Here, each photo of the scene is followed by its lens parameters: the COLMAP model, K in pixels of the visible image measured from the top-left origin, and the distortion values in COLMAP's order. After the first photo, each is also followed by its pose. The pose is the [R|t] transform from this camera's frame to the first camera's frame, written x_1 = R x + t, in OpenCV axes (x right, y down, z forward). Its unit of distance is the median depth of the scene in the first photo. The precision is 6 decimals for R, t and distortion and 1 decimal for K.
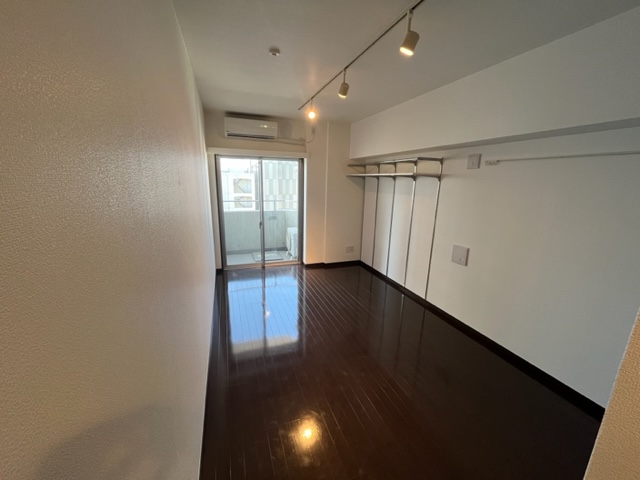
lens RADIAL K [[259.1, 0, 319.0], [0, 259.1, 239.0], [0, 0, 1]] dist [0.000209, -0.001197]
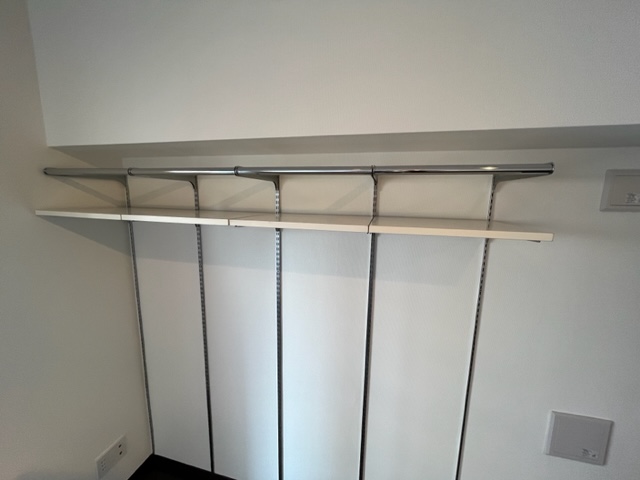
lens RADIAL K [[259.1, 0, 321.7], [0, 259.1, 242.9], [0, 0, 1]] dist [0.000209, -0.001197]
pose [[0.554363, -0.165593, 0.815635, 0.057156], [0.180901, 0.980551, 0.076121, -0.207448], [-0.812377, 0.105350, 0.573537, 0.714196]]
